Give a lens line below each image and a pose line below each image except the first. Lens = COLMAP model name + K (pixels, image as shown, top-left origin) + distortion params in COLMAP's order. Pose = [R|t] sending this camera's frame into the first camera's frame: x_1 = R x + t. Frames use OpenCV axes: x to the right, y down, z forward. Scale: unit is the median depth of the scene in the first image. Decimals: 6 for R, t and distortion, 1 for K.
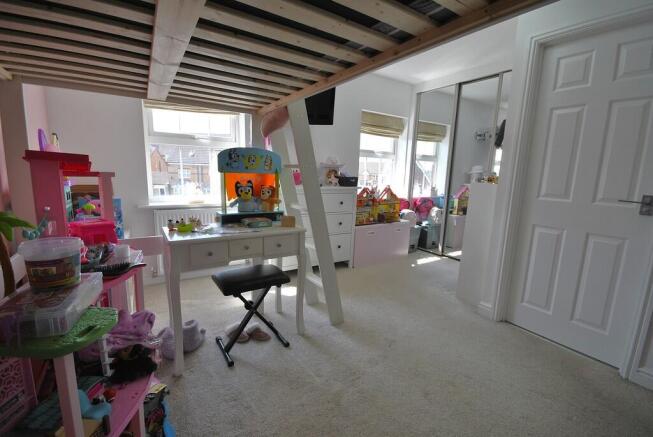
lens RADIAL K [[288.7, 0, 329.6], [0, 288.7, 222.6], [0, 0, 1]] dist [0.009864, -0.006022]
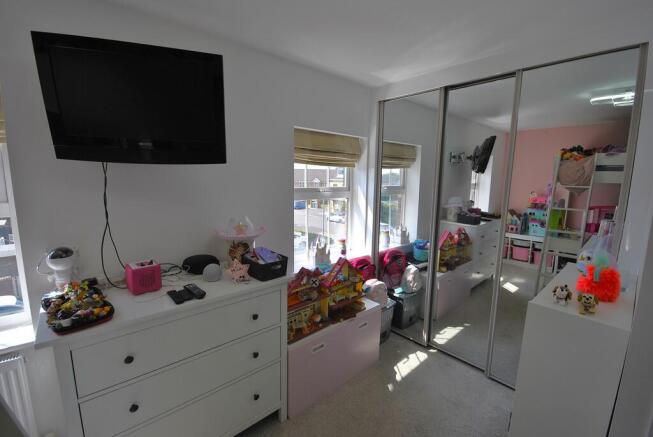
lens RADIAL K [[288.7, 0, 328.6], [0, 288.7, 220.0], [0, 0, 1]] dist [0.009864, -0.006022]
pose [[0.986461, -0.042441, 0.158408, 0.072057], [0.046190, 0.998731, -0.020061, -0.165817], [-0.157356, 0.027106, 0.987170, 0.368513]]
